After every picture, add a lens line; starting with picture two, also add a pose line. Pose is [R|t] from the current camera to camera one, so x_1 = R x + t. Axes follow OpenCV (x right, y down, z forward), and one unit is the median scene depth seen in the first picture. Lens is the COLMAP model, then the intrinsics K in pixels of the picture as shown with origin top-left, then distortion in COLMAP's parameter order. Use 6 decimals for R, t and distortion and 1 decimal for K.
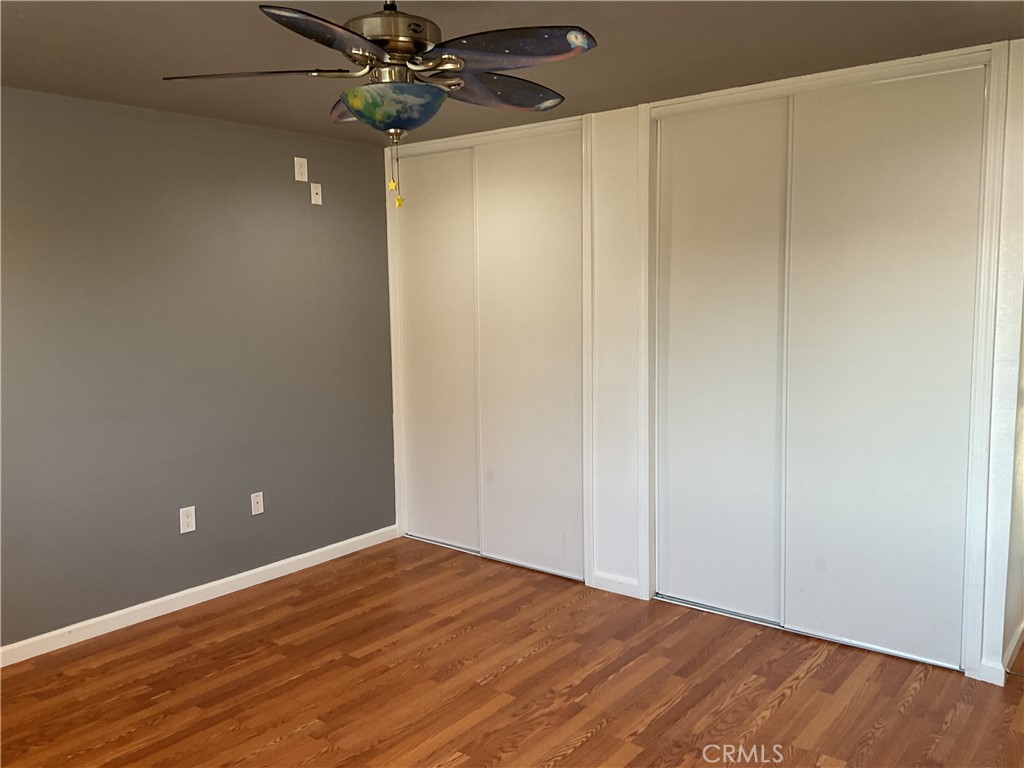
lens RADIAL K [[842.1, 0, 512.0], [0, 842.1, 384.5], [0, 0, 1]] dist [0.088017, -0.144077]
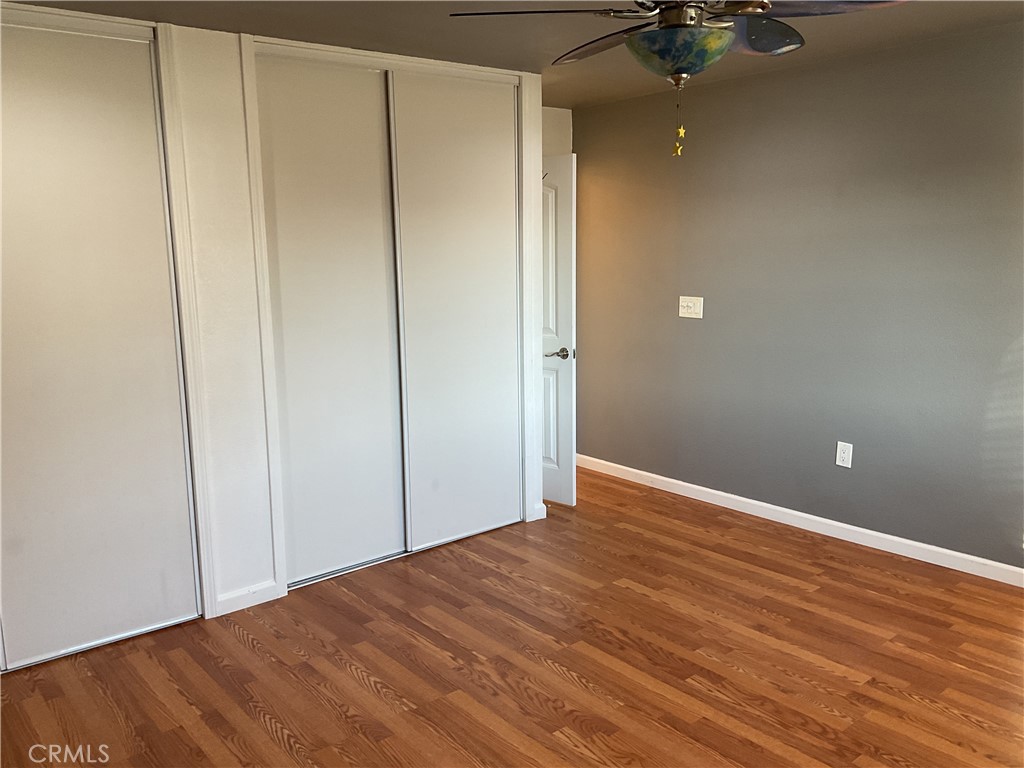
lens RADIAL K [[842.1, 0, 509.3], [0, 842.1, 379.8], [0, 0, 1]] dist [0.088017, -0.144077]
pose [[0.217345, -0.146184, 0.965086, -0.734207], [0.126820, 0.984570, 0.120574, -0.059893], [-0.967821, 0.096186, 0.232531, 0.622767]]
